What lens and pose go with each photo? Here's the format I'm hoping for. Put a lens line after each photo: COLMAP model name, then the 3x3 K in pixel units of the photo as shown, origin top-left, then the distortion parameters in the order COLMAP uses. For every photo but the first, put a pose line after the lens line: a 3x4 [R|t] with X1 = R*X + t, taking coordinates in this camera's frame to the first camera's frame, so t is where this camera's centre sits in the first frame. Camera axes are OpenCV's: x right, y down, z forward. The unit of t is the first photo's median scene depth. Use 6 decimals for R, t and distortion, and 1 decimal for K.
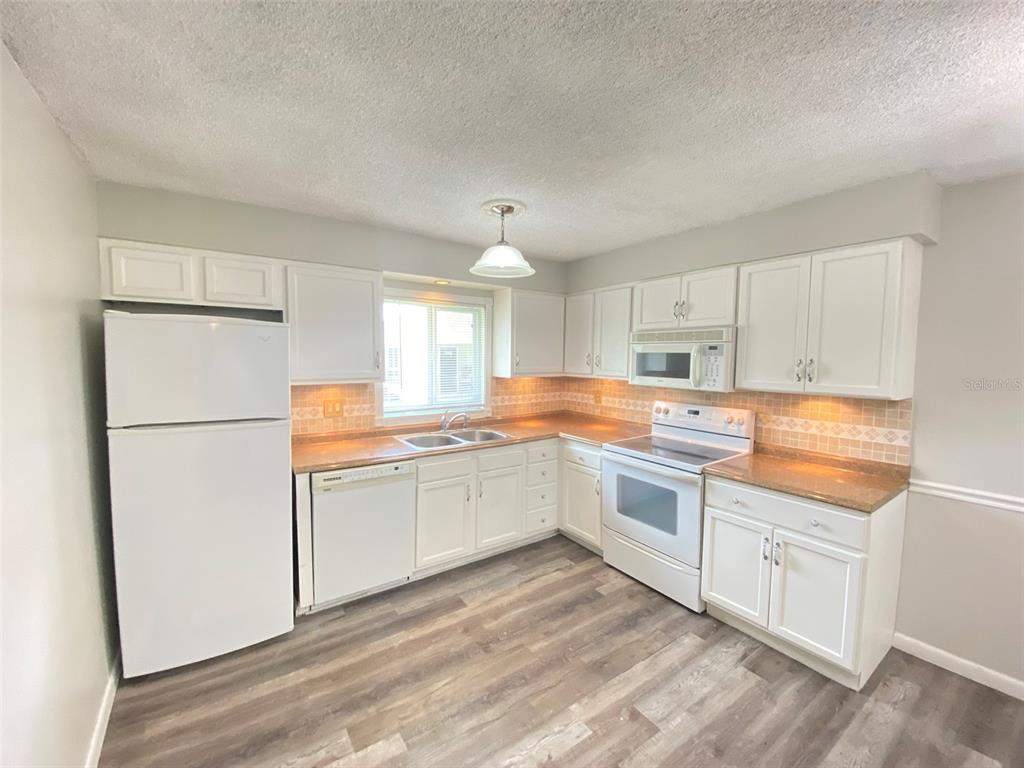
lens RADIAL K [[417.0, 0, 512.8], [0, 417.0, 382.1], [0, 0, 1]] dist [0.015759, -0.016958]
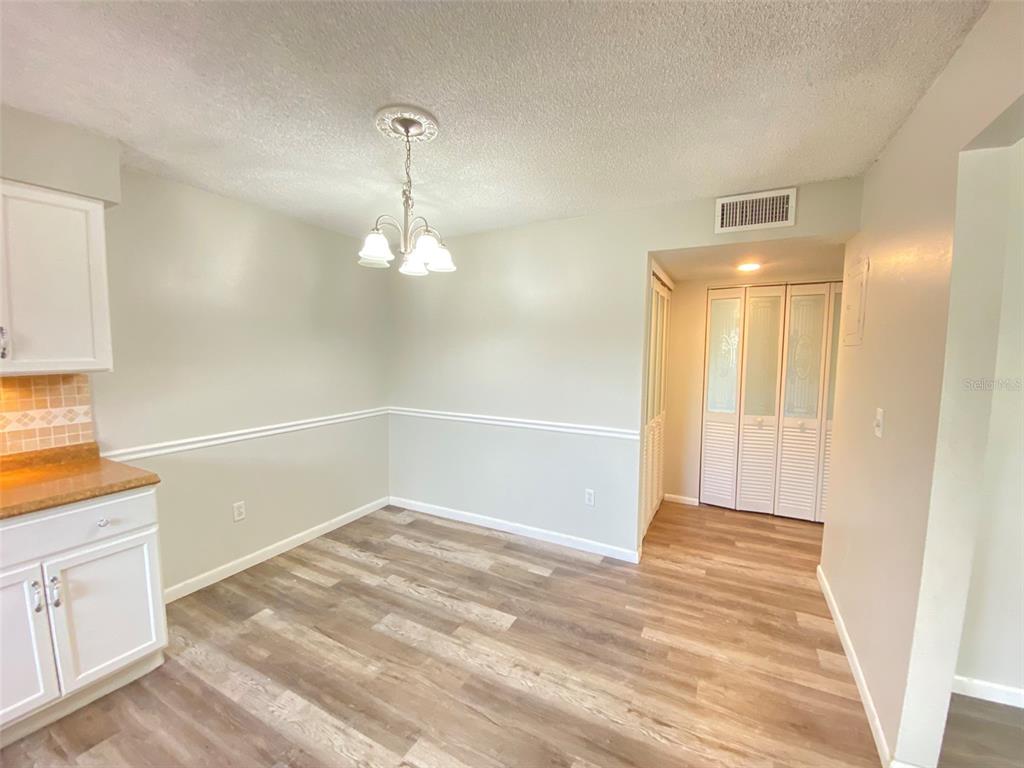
lens RADIAL K [[417.0, 0, 512.8], [0, 417.0, 382.1], [0, 0, 1]] dist [0.015759, -0.016958]
pose [[-0.450179, -0.085433, 0.888842, -0.342938], [0.047825, 0.991677, 0.119540, -0.003524], [-0.891657, 0.096323, -0.442346, 0.570827]]
